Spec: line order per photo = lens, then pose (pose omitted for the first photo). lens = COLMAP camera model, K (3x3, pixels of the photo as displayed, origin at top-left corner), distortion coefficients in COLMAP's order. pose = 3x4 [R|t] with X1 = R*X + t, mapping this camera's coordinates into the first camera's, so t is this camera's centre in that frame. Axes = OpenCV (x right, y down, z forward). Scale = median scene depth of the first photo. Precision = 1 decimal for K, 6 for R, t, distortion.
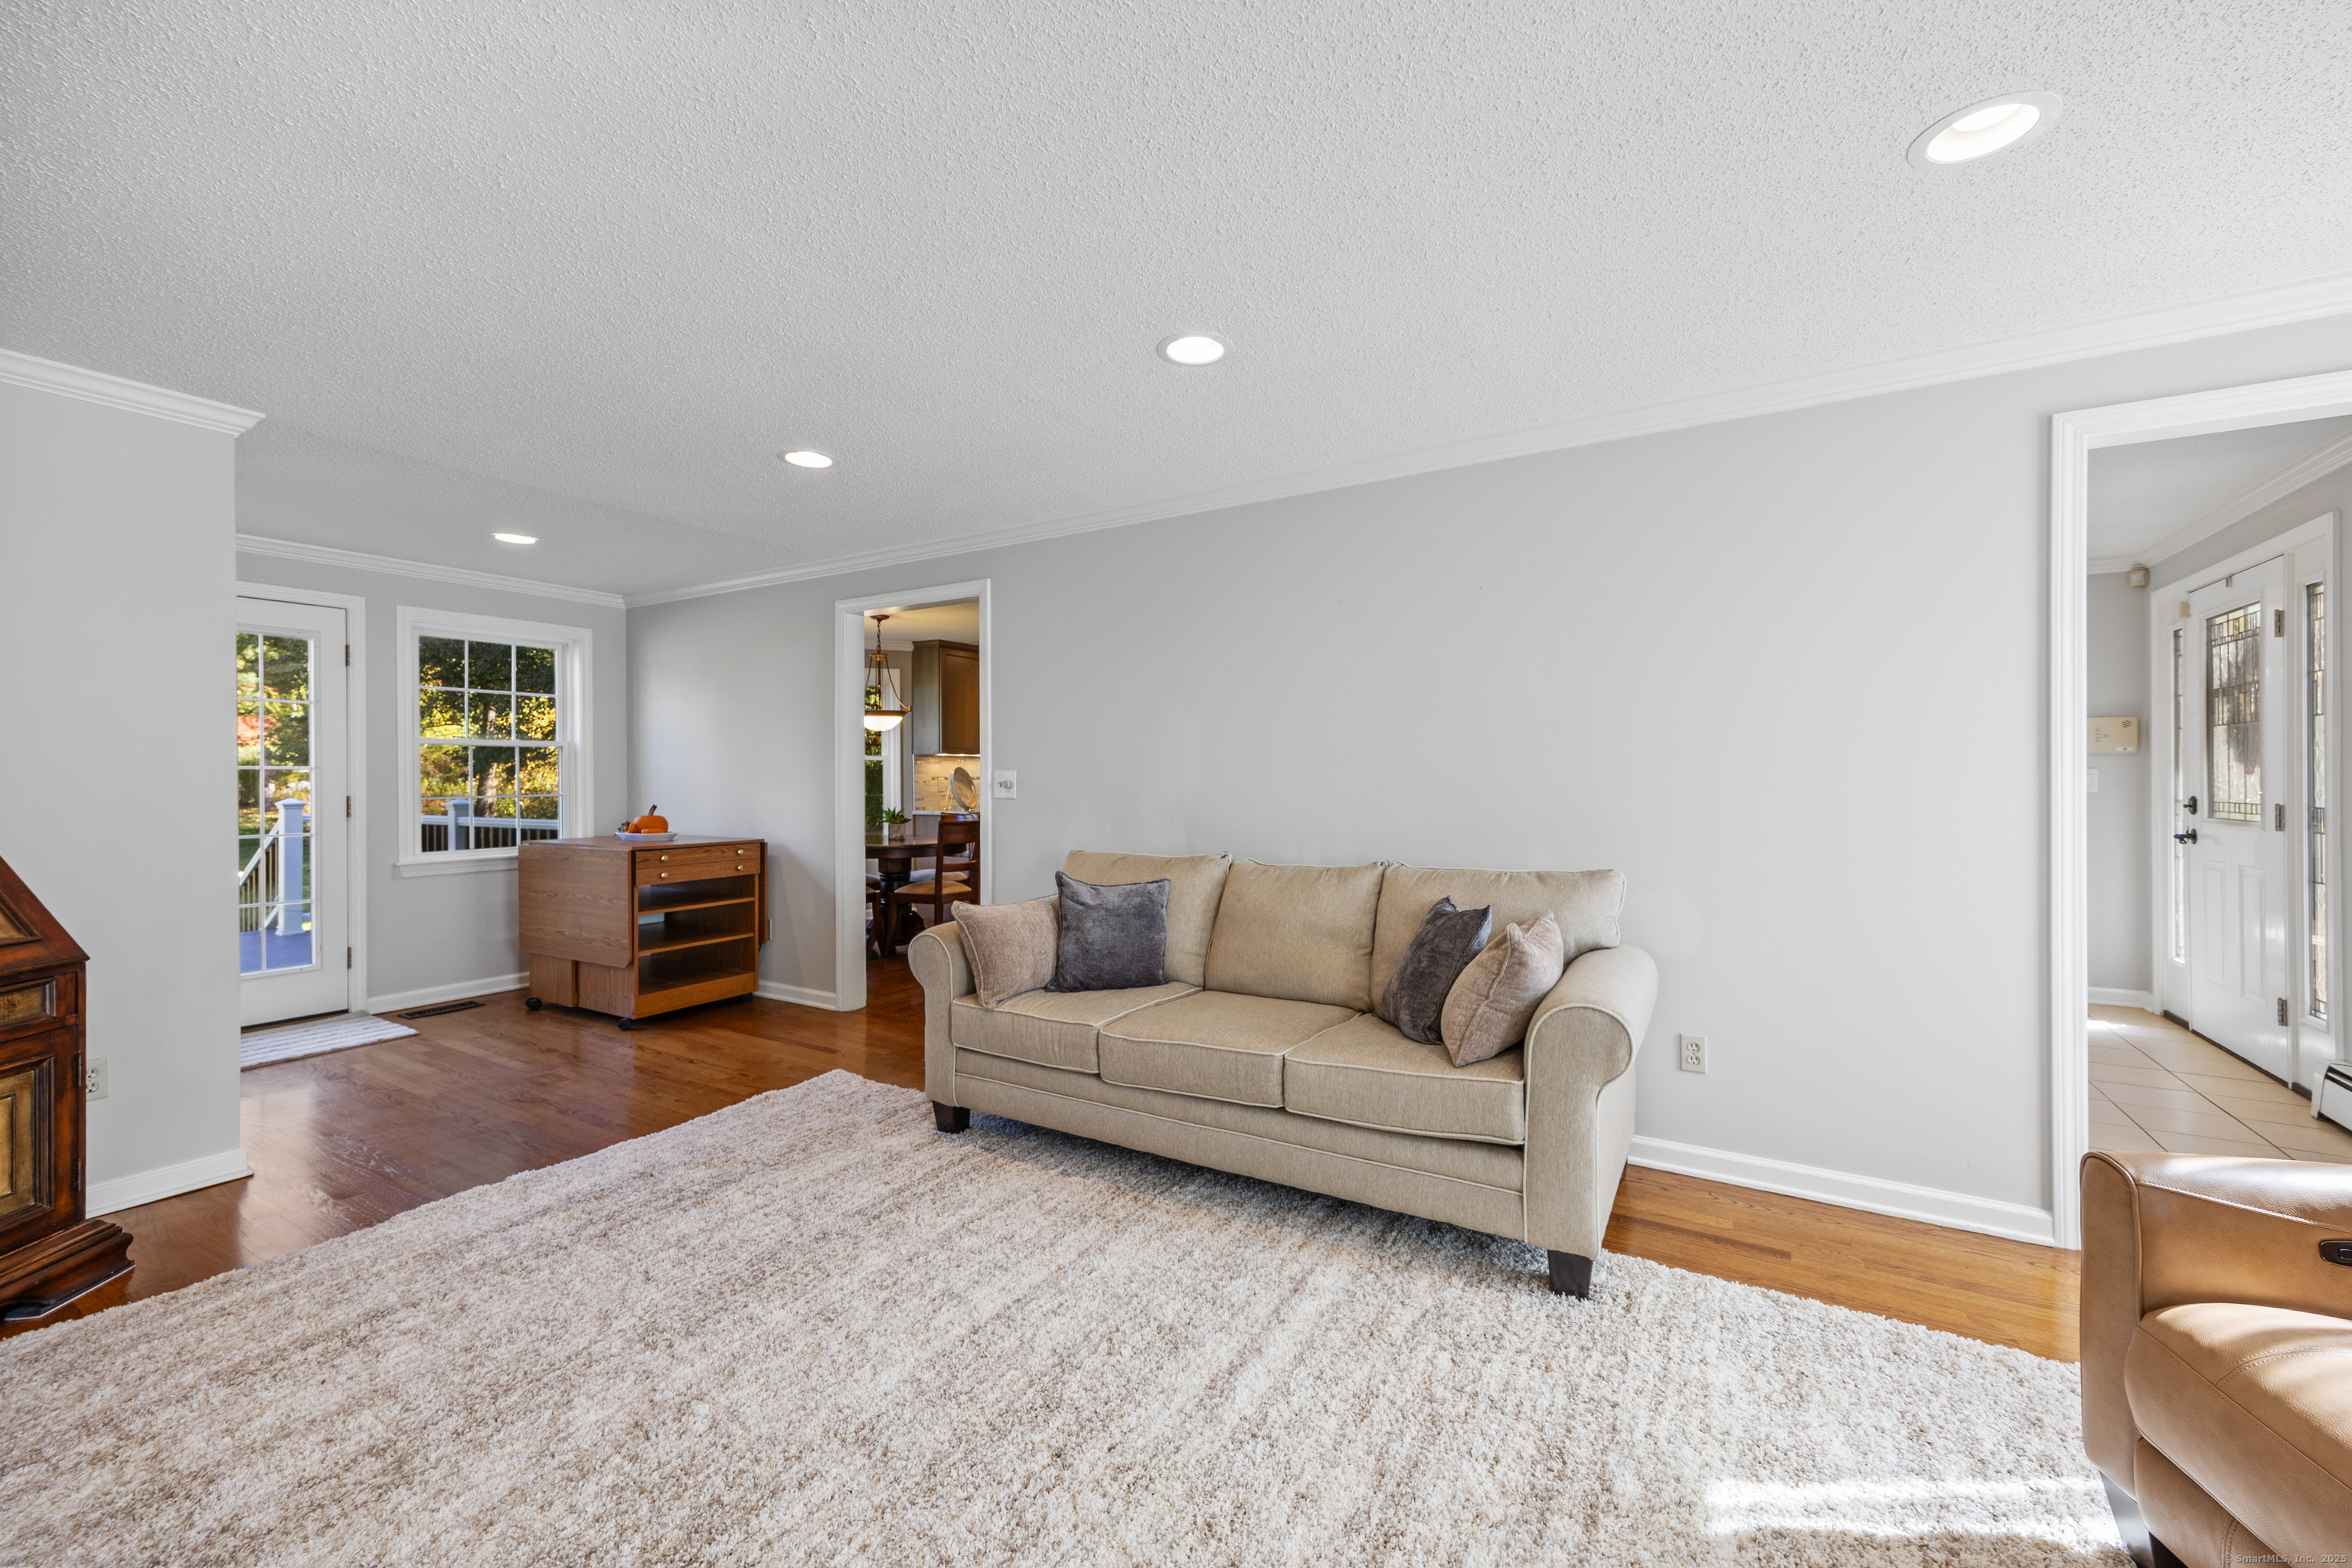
lens RADIAL K [[933.8, 0, 1184.6], [0, 933.8, 773.4], [0, 0, 1]] dist [0.001598, -0.000194]
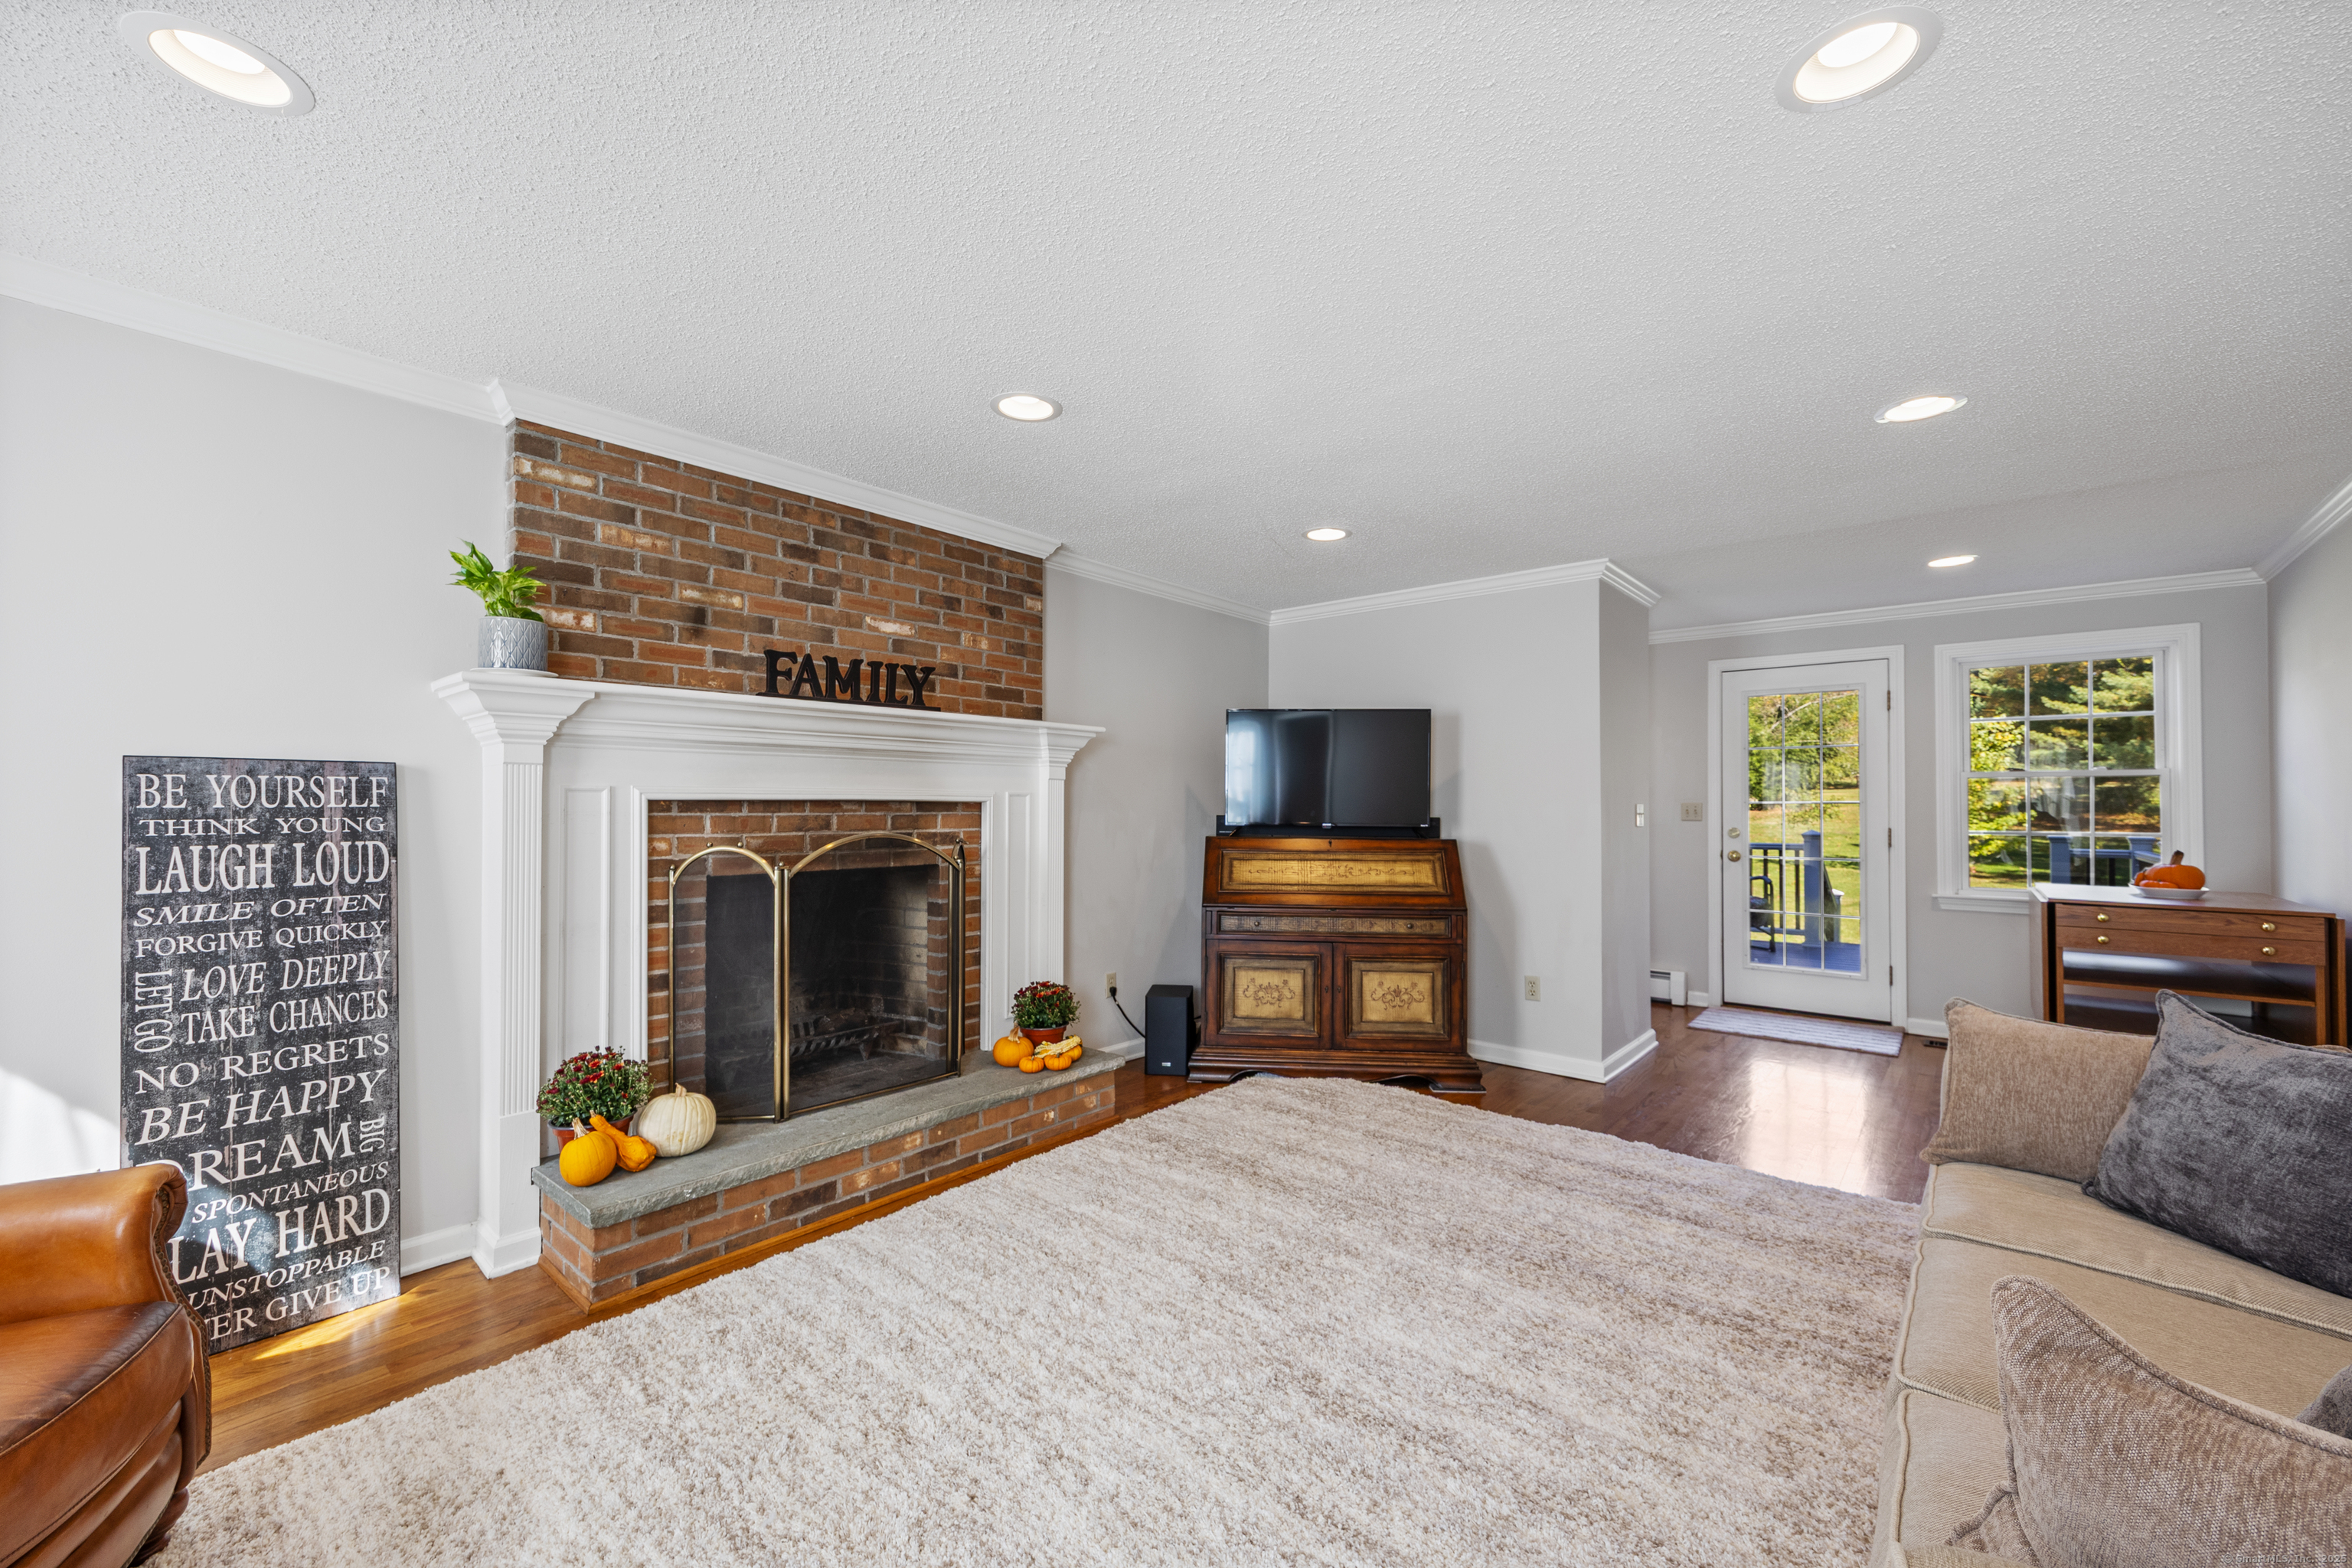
lens RADIAL K [[945.8, 0, 1187.1], [0, 945.8, 793.1], [0, 0, 1]] dist [0.009707, -0.000920]
pose [[-0.164866, -0.012871, -0.986232, 0.580111], [-0.004287, 0.999915, -0.012333, 0.000366], [0.986307, 0.002194, -0.164907, 0.624823]]
